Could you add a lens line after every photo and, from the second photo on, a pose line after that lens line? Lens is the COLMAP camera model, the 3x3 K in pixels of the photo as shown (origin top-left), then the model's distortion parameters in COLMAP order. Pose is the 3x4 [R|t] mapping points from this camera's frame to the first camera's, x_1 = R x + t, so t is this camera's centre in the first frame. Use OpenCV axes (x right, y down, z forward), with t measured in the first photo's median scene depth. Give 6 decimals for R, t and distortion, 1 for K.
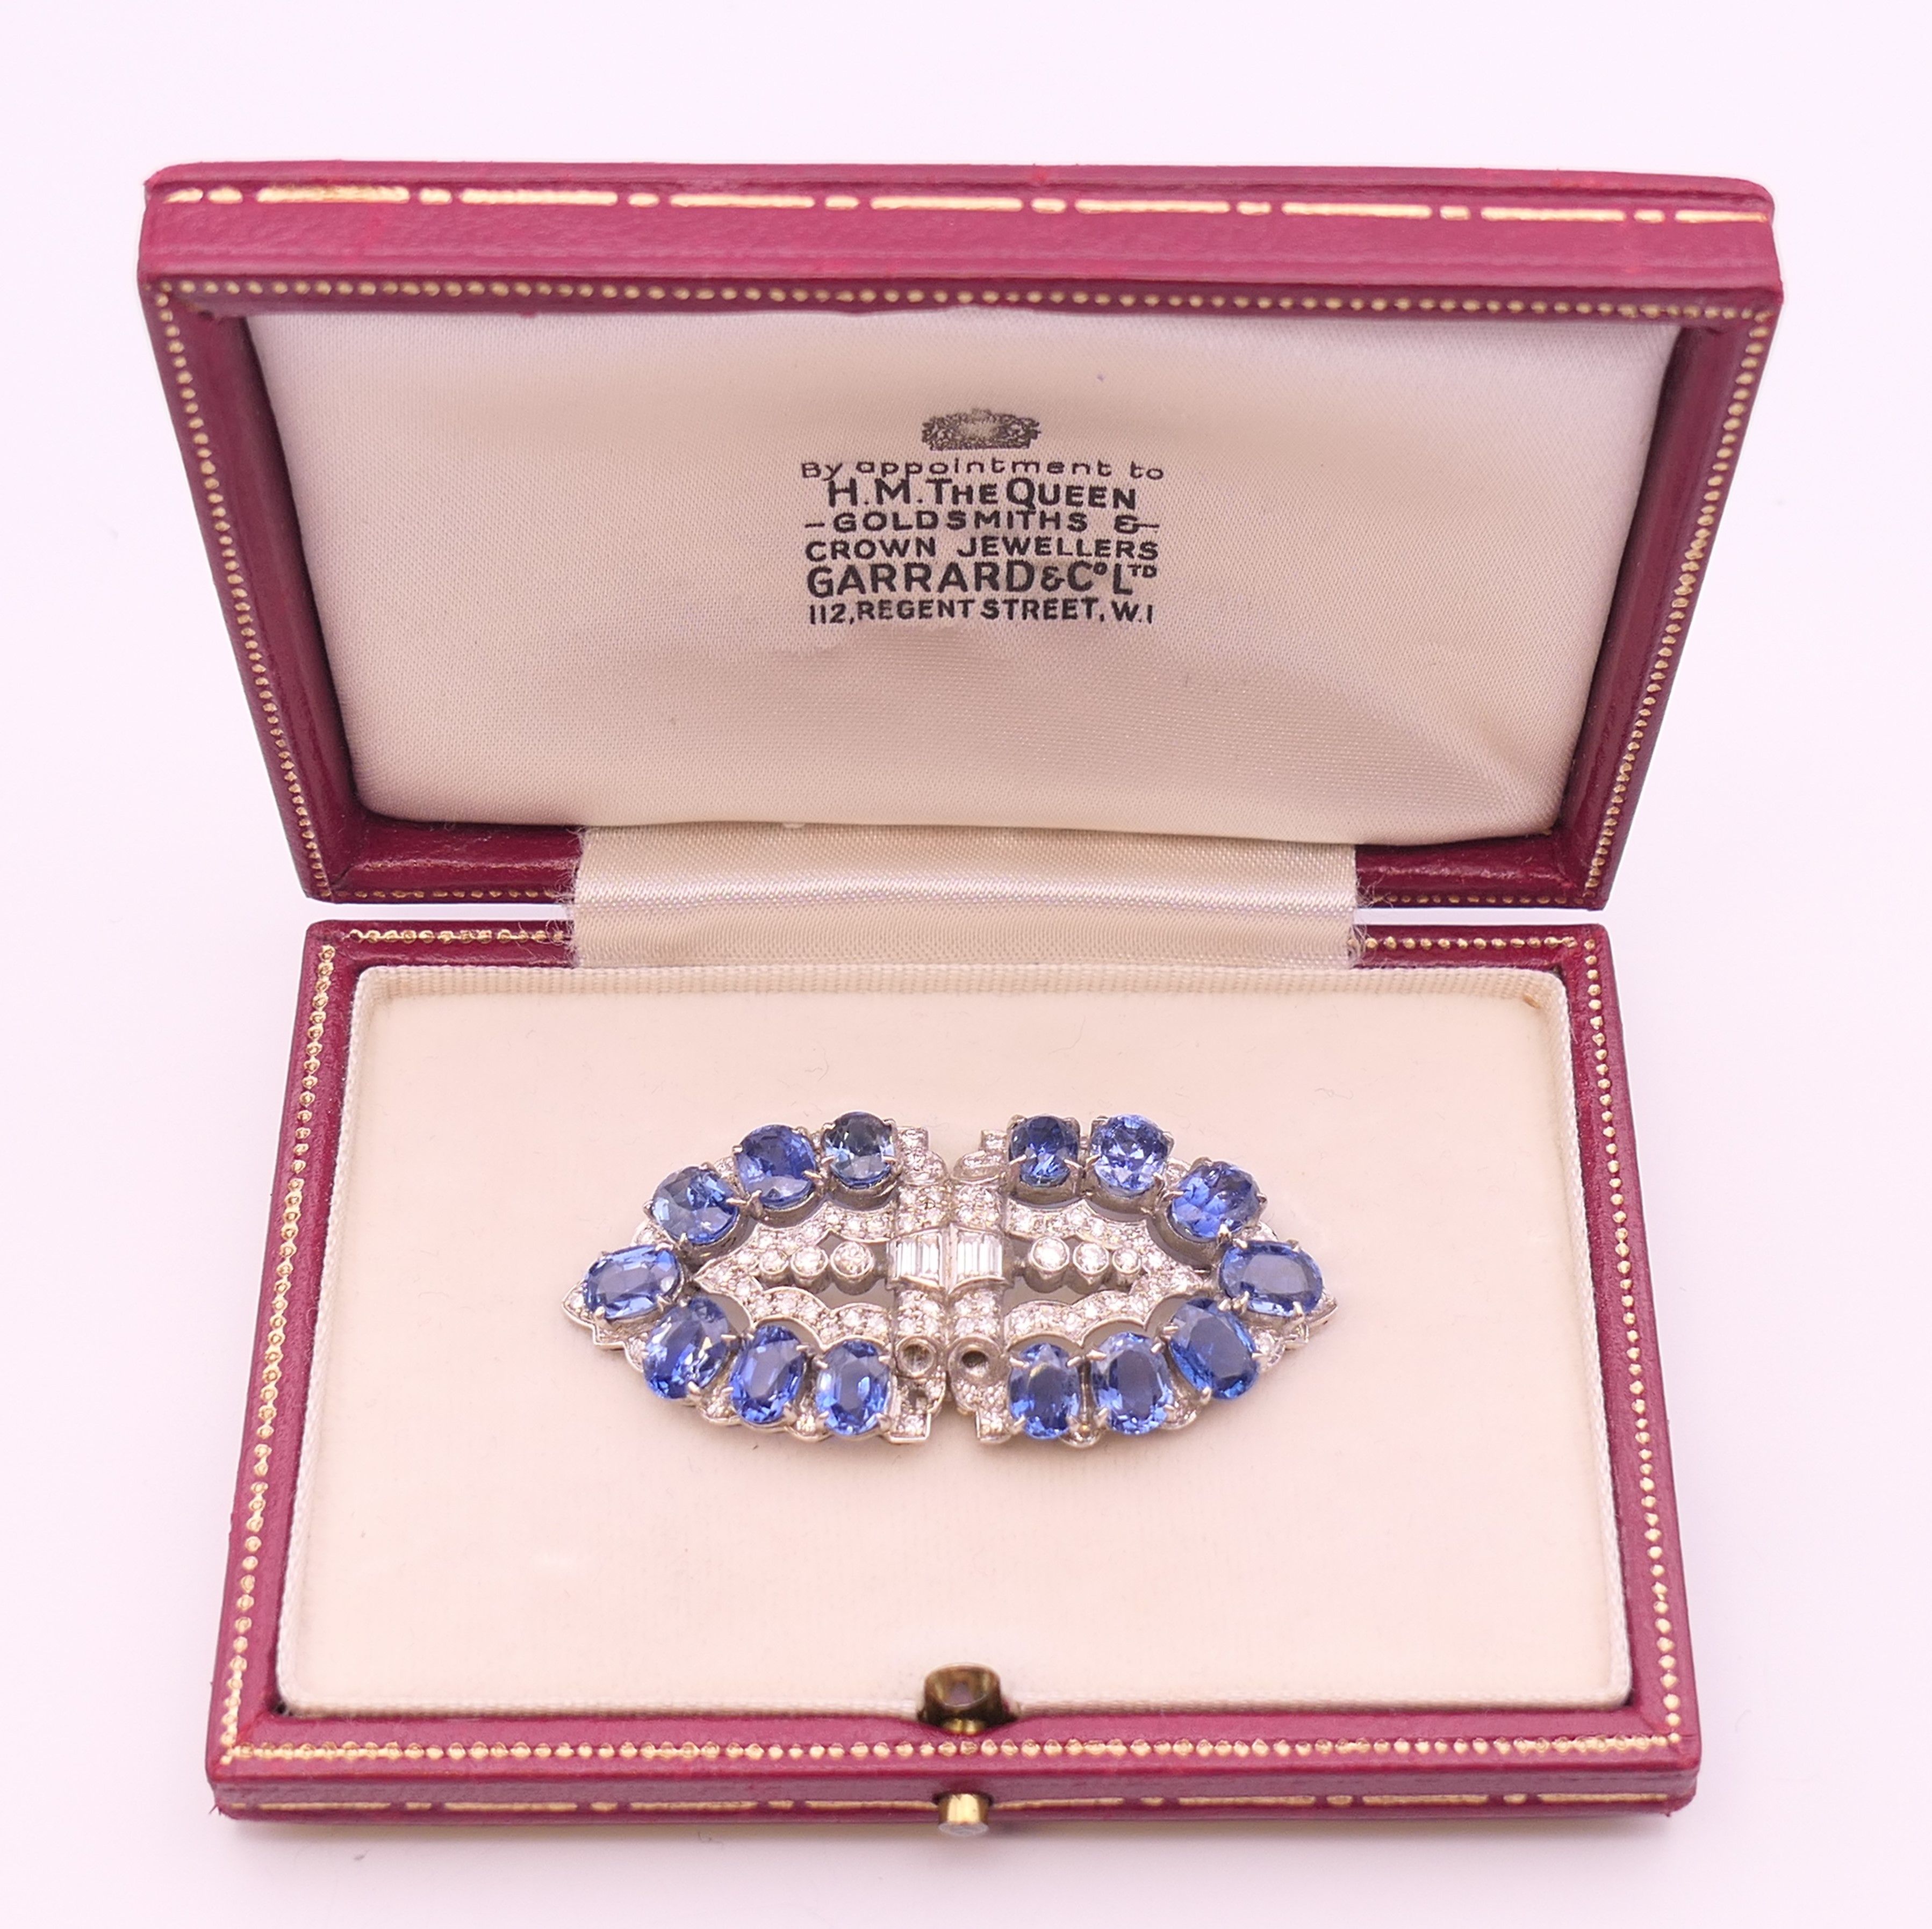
lens RADIAL K [[3486.7, 0, 1039.6], [0, 3486.7, 959.2], [0, 0, 1]] dist [-0.058484, 0.000000]
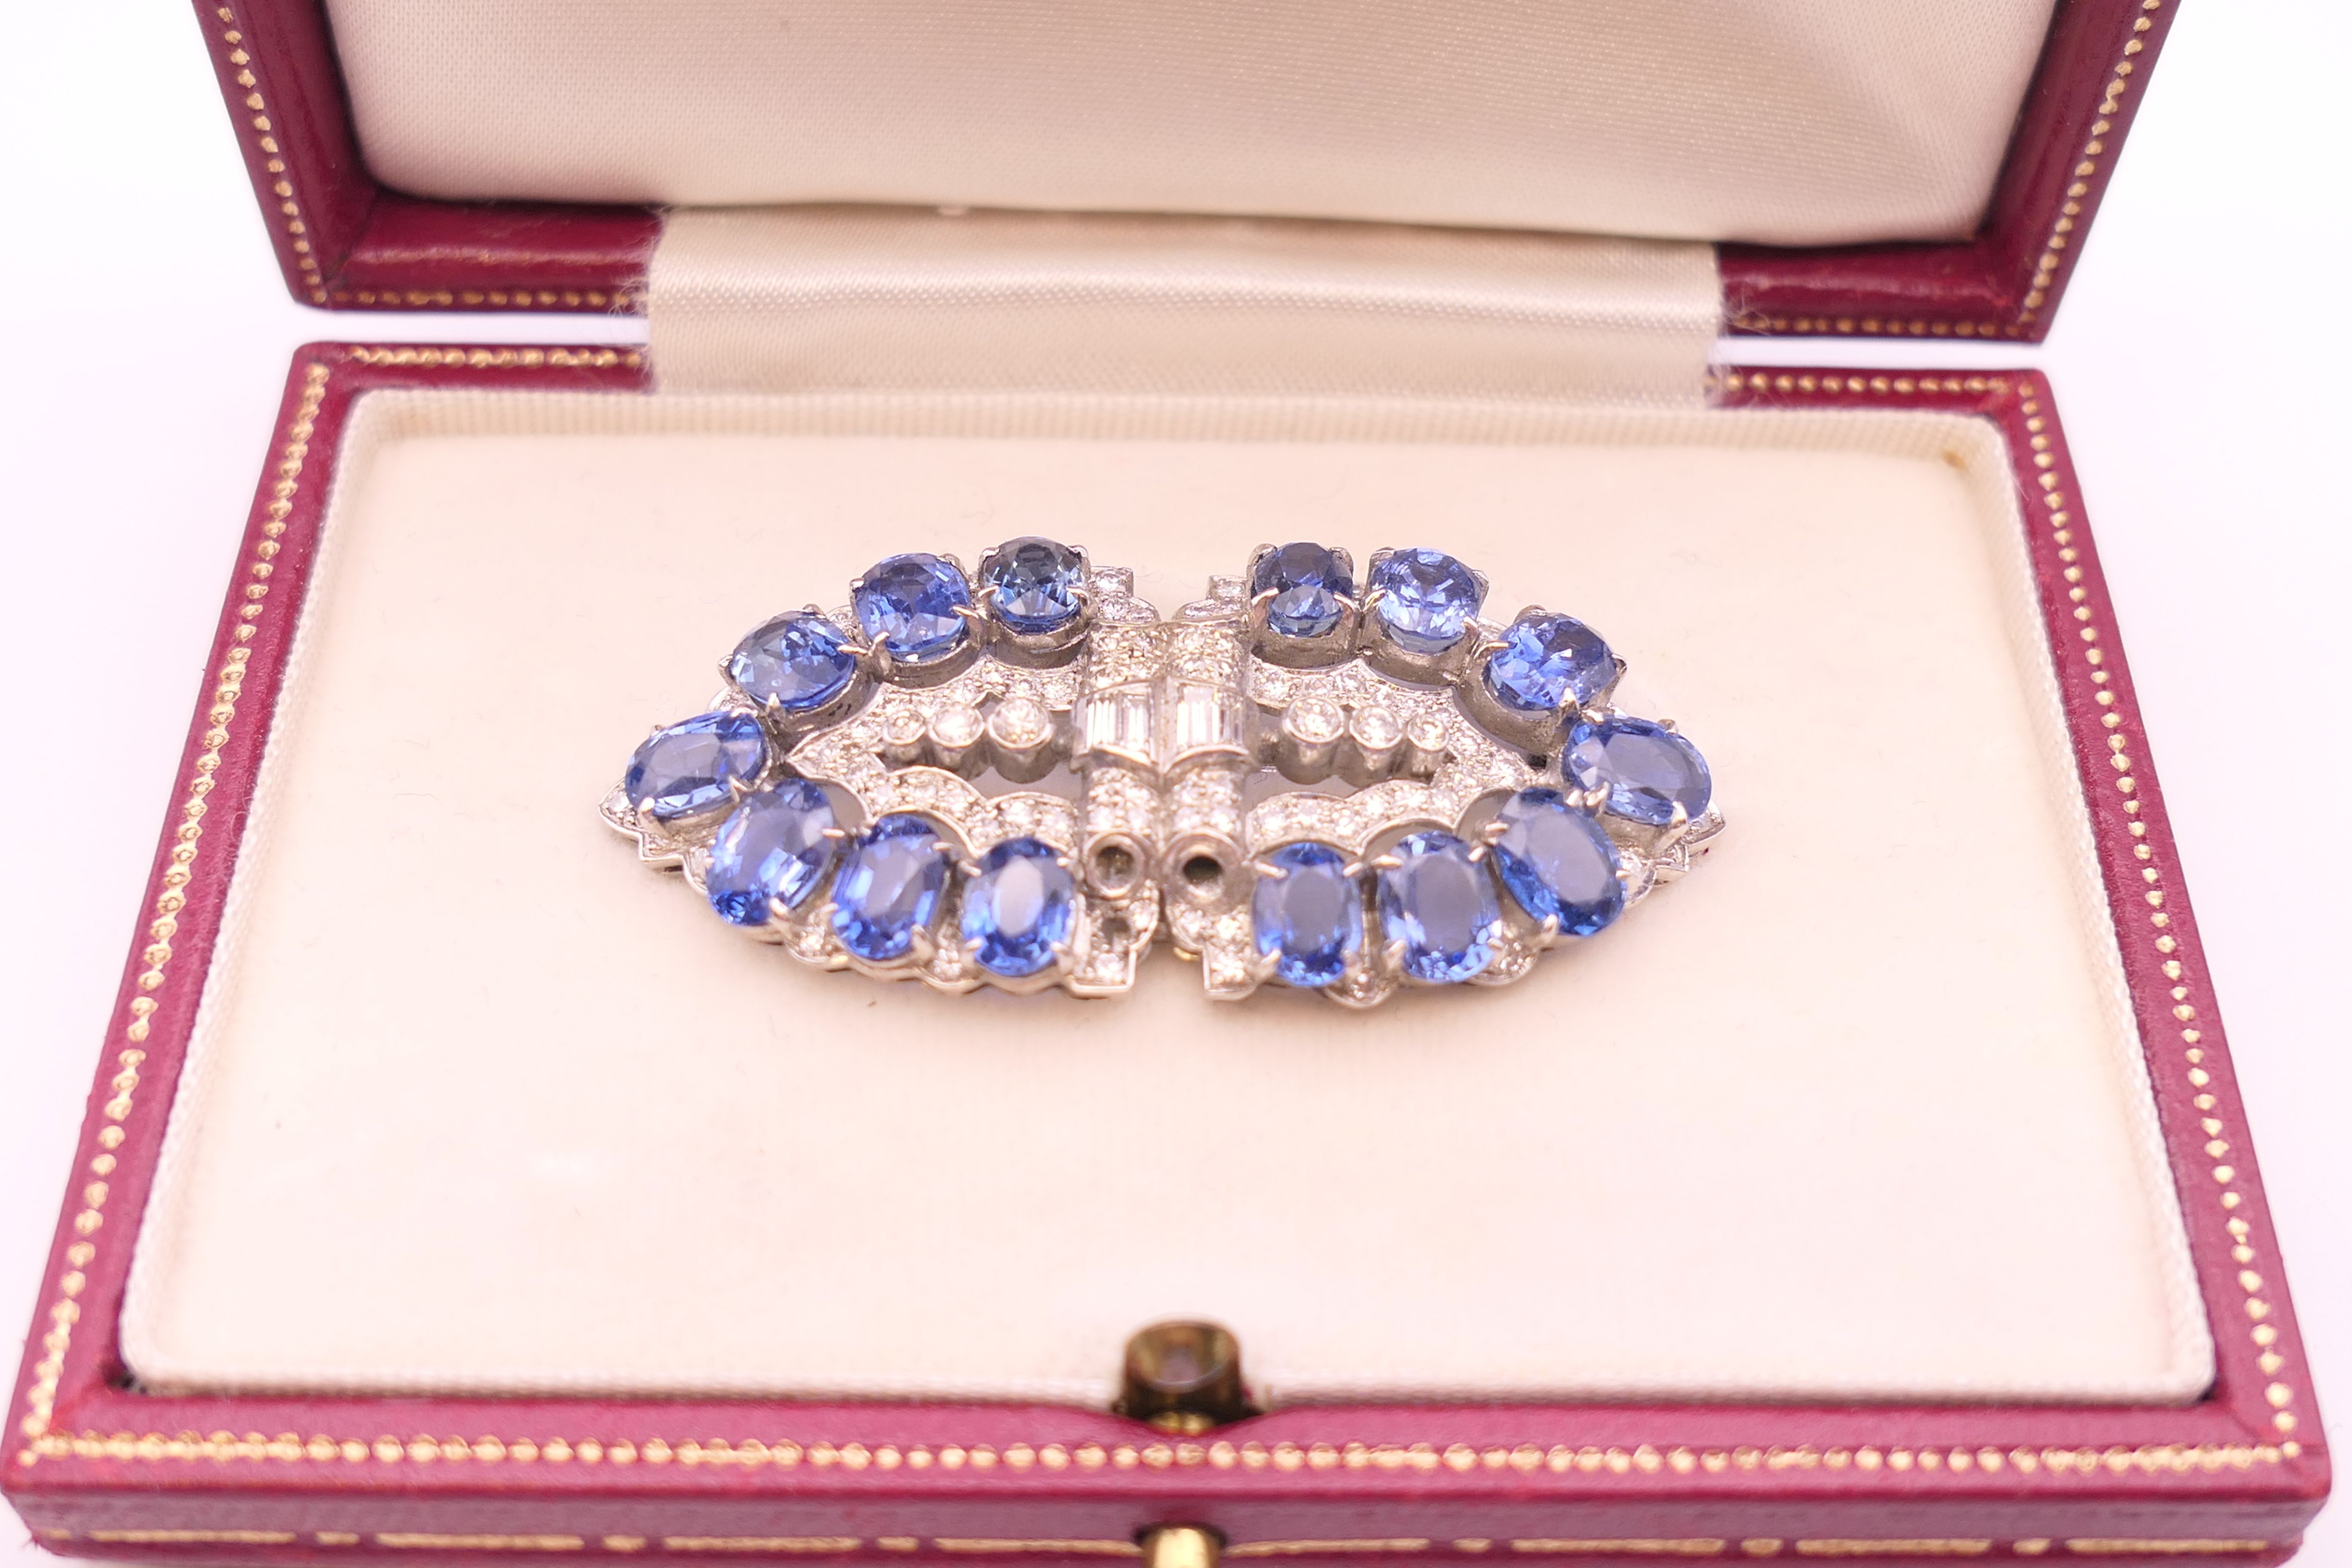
lens RADIAL K [[2748.3, 0, 1175.2], [0, 2748.3, 788.2], [0, 0, 1]] dist [-0.043610, 0.000000]
pose [[0.999929, 0.010153, -0.006257, -0.020626], [-0.010503, 0.998224, -0.058643, 0.129681], [0.005650, 0.058704, 0.998259, 0.473472]]
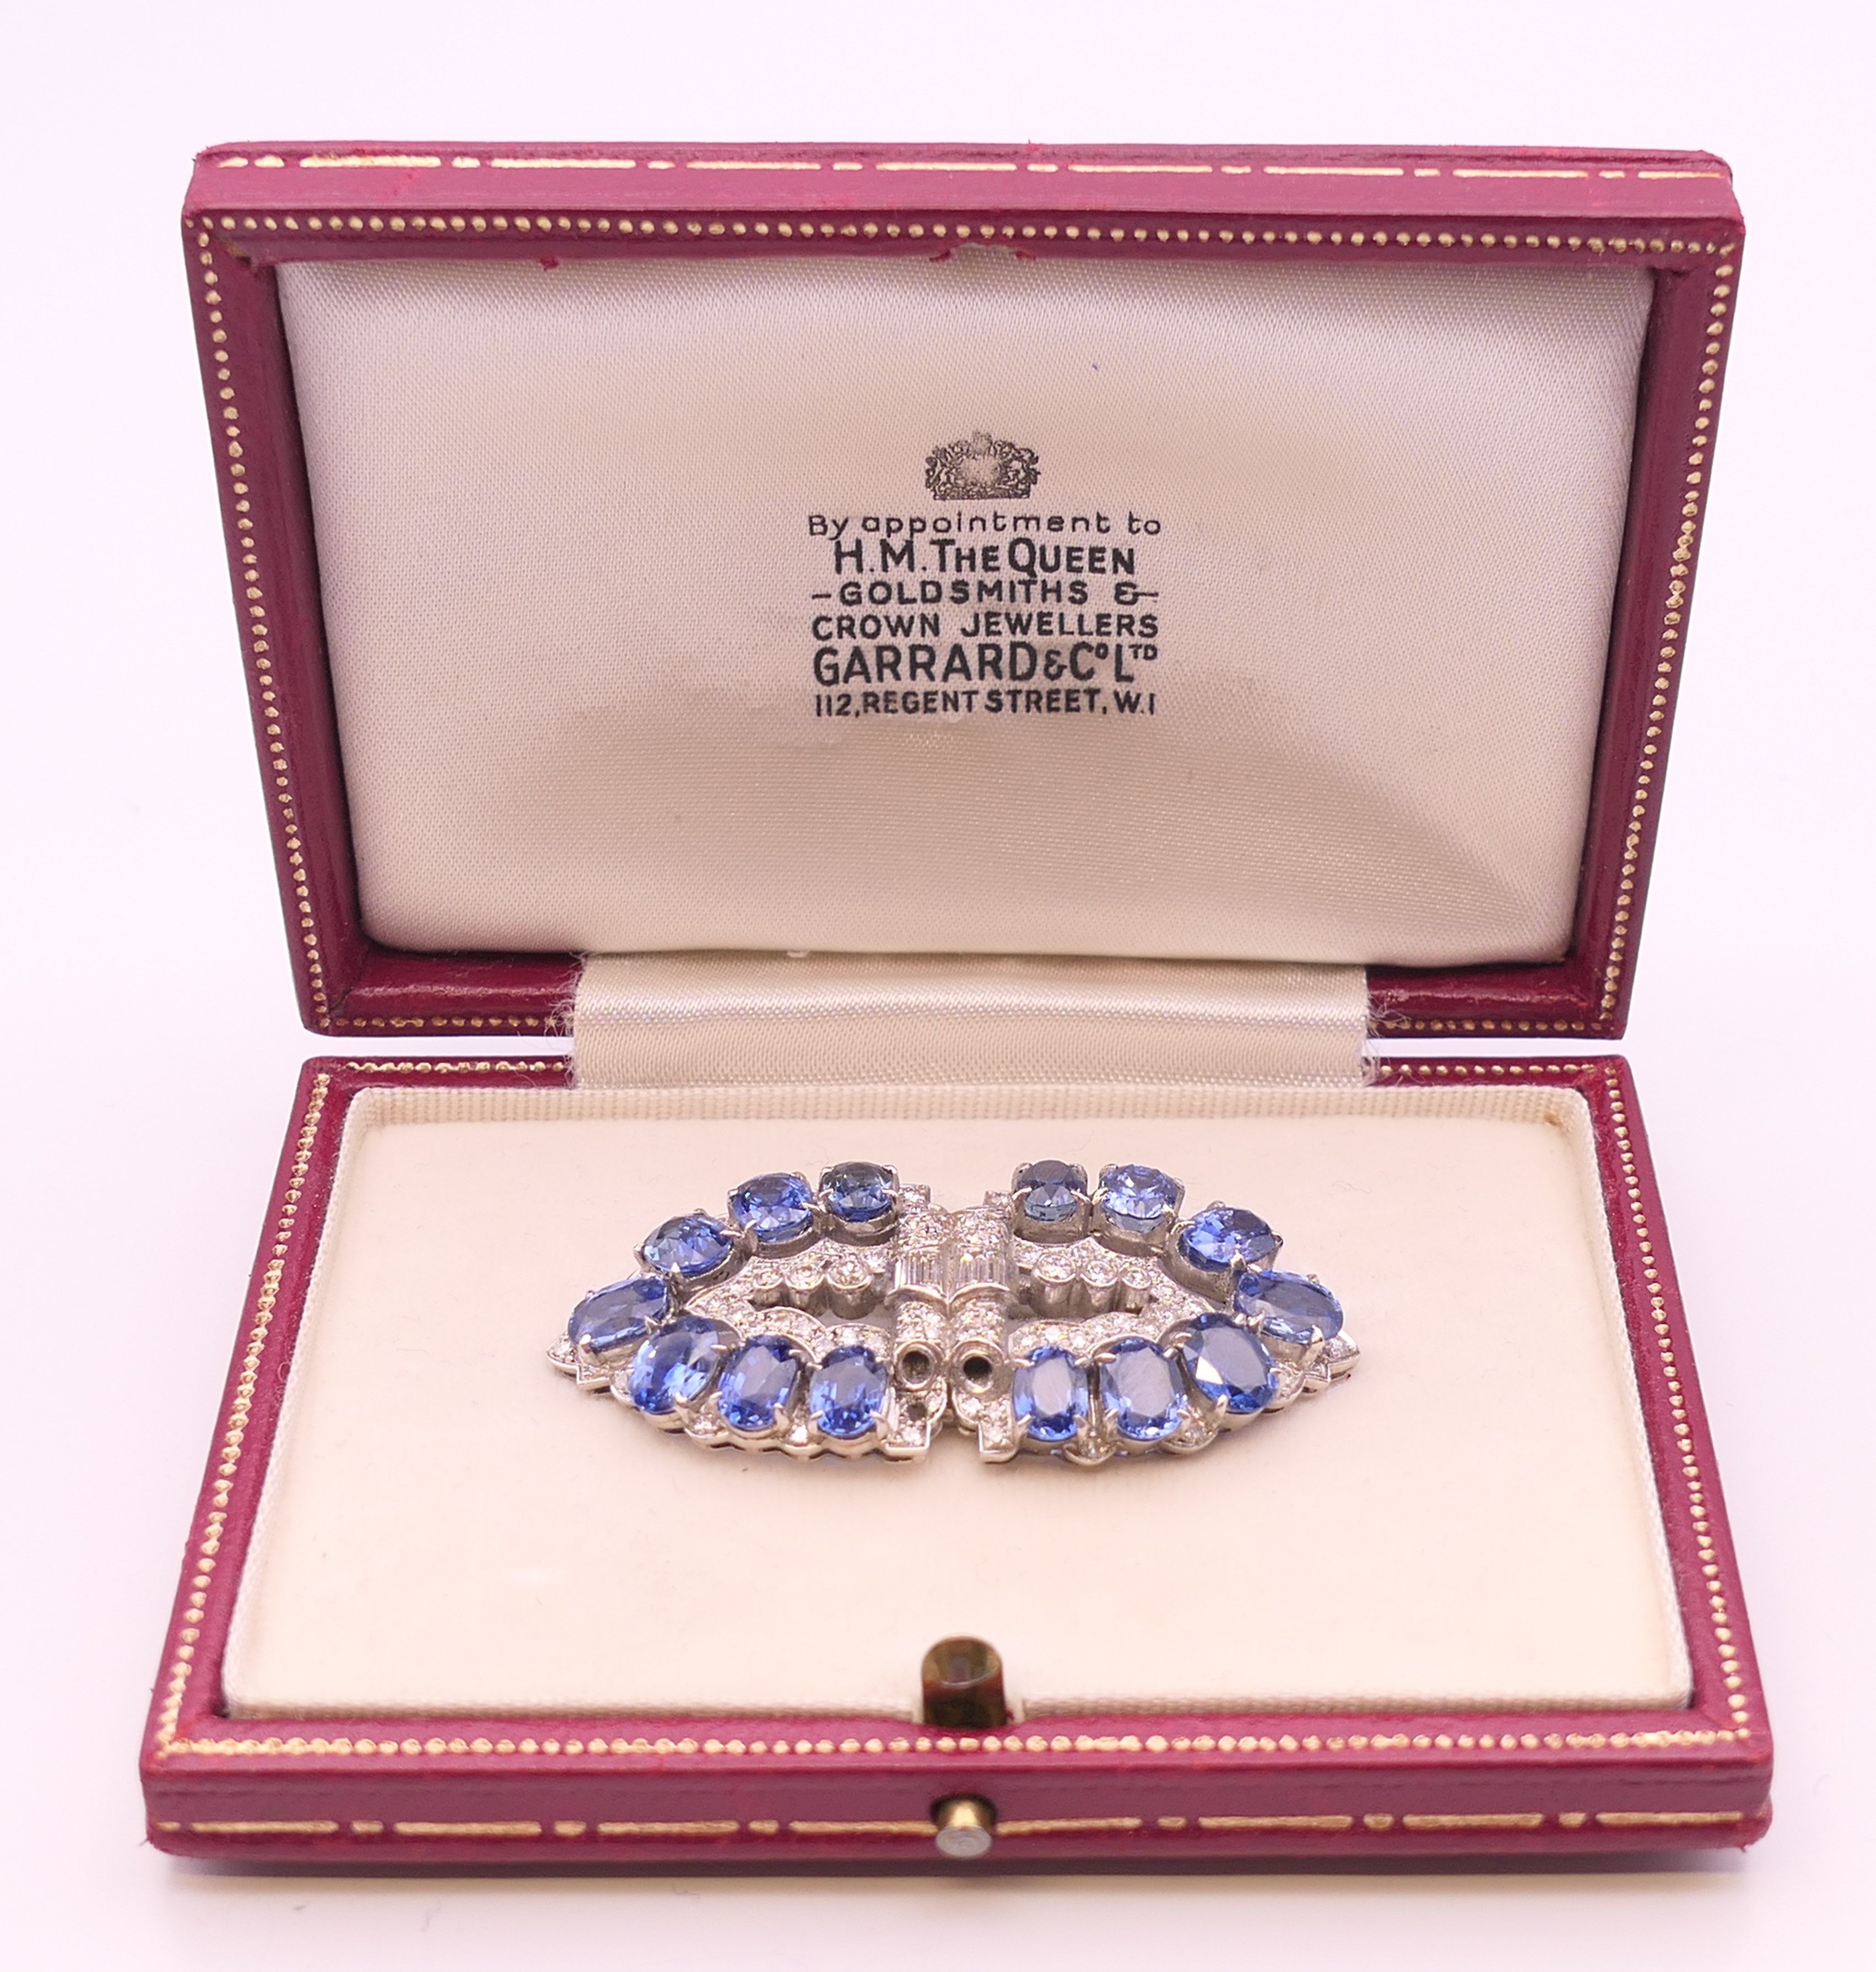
lens RADIAL K [[3570.1, 0, 992.5], [0, 3570.1, 977.0], [0, 0, 1]] dist [-0.056120, 0.000000]
pose [[0.999701, -0.009394, -0.022592, 0.008474], [0.001699, 0.947783, -0.318910, 0.322740], [0.024408, 0.318776, 0.947516, 0.045171]]
